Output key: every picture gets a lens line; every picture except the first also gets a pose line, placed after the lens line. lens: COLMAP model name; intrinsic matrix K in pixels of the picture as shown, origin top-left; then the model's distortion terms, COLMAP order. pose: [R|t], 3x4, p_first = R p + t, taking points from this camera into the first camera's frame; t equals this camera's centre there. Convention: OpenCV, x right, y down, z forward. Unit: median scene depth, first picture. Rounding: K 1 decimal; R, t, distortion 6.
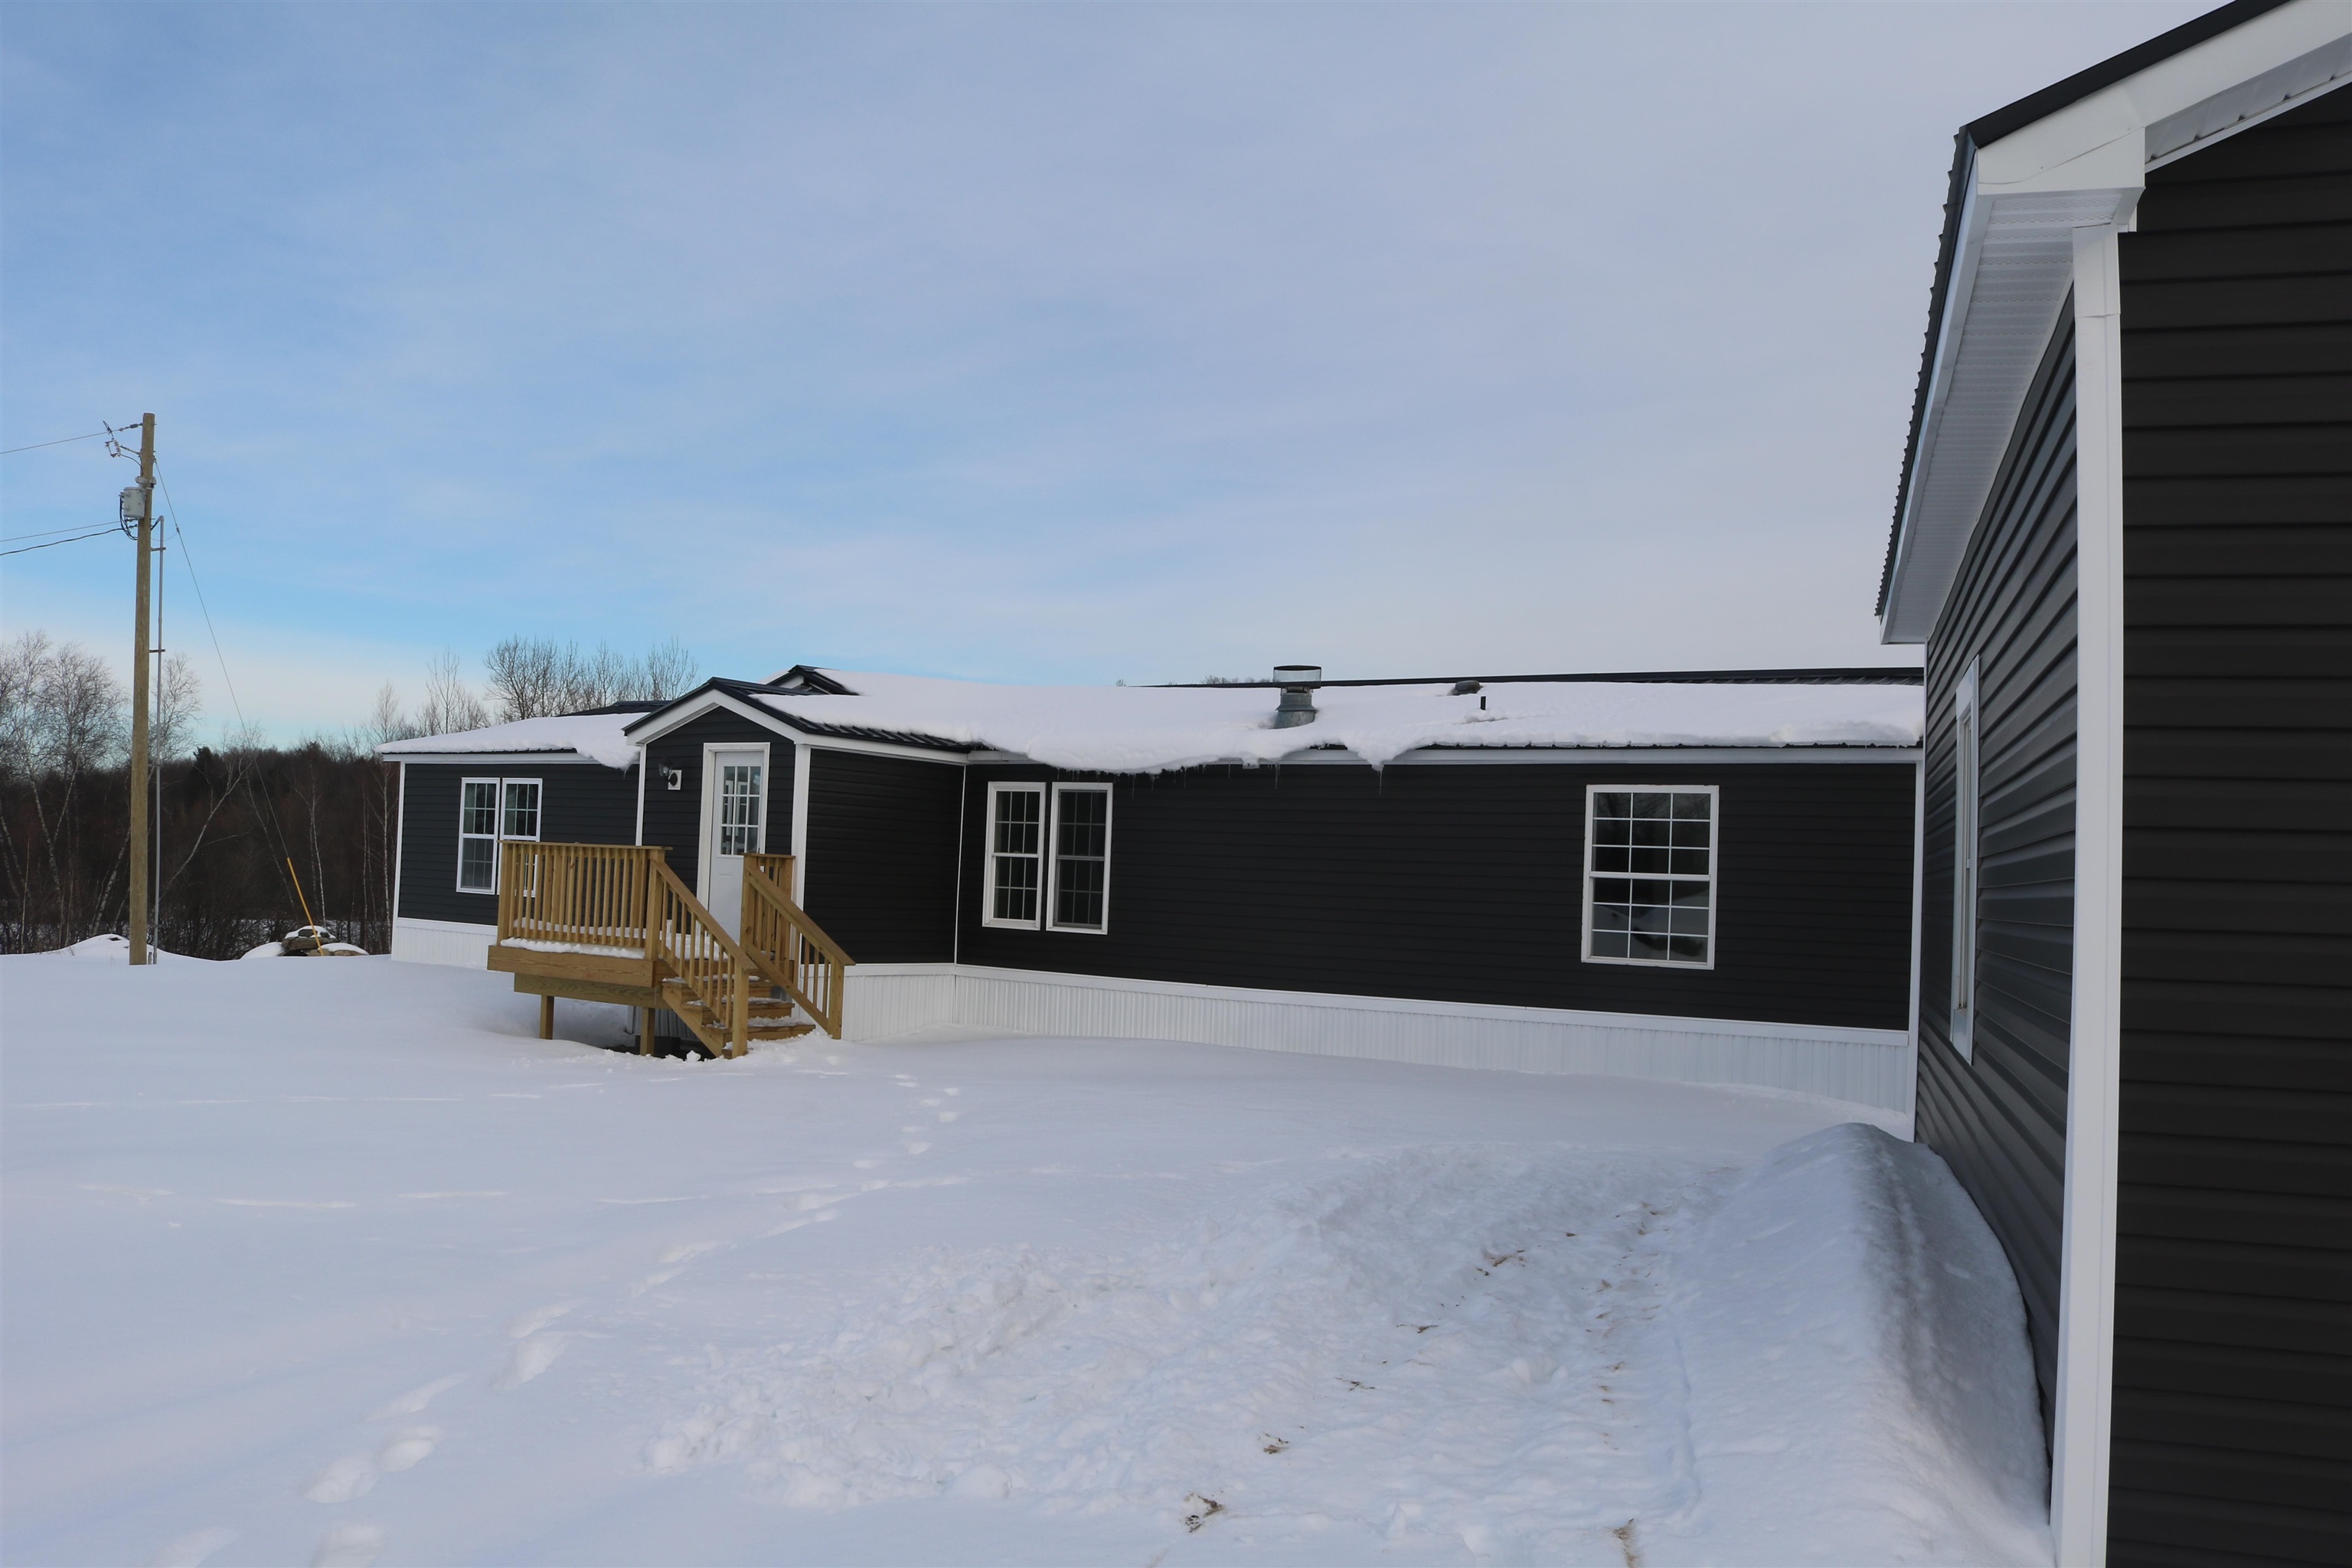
lens RADIAL K [[1950.6, 0, 1156.1], [0, 1950.6, 790.5], [0, 0, 1]] dist [-0.169298, 0.141117]
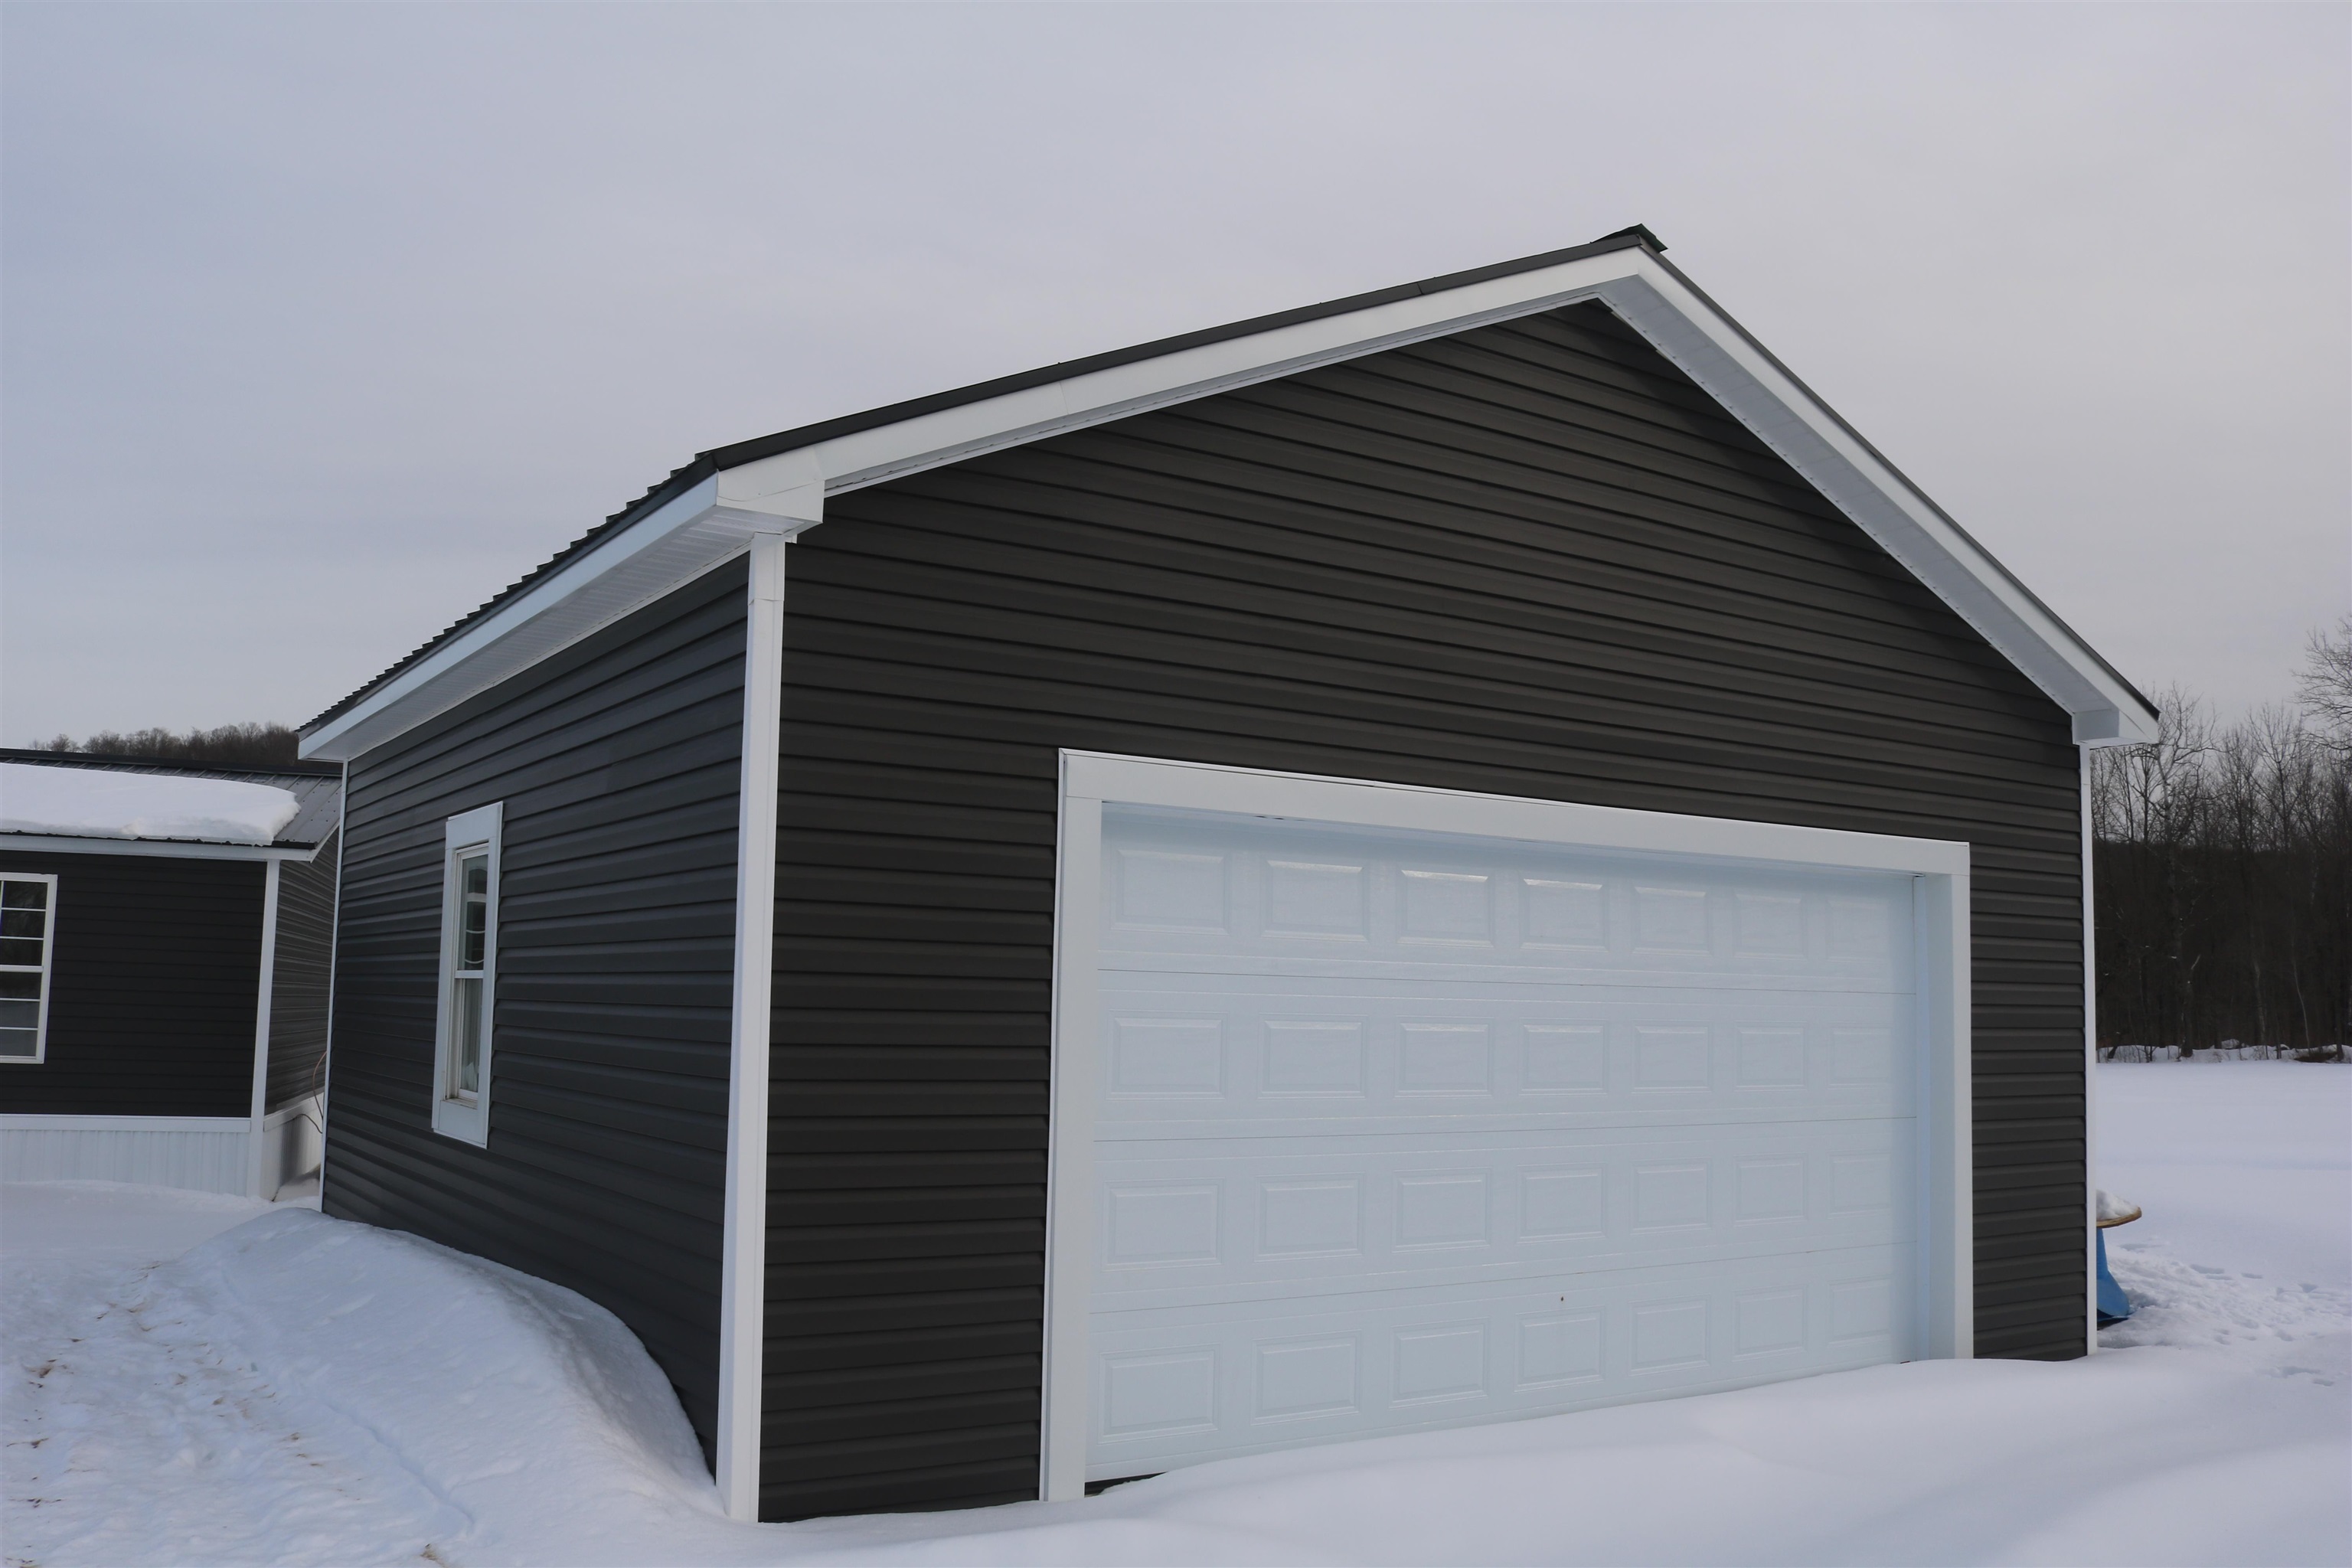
lens RADIAL K [[1950.6, 0, 1156.1], [0, 1950.6, 790.5], [0, 0, 1]] dist [-0.169298, 0.141117]
pose [[0.615161, 0.064581, 0.785752, -0.121294], [-0.033679, 0.997882, -0.055649, -0.011956], [-0.787682, 0.007769, 0.616033, -0.028566]]
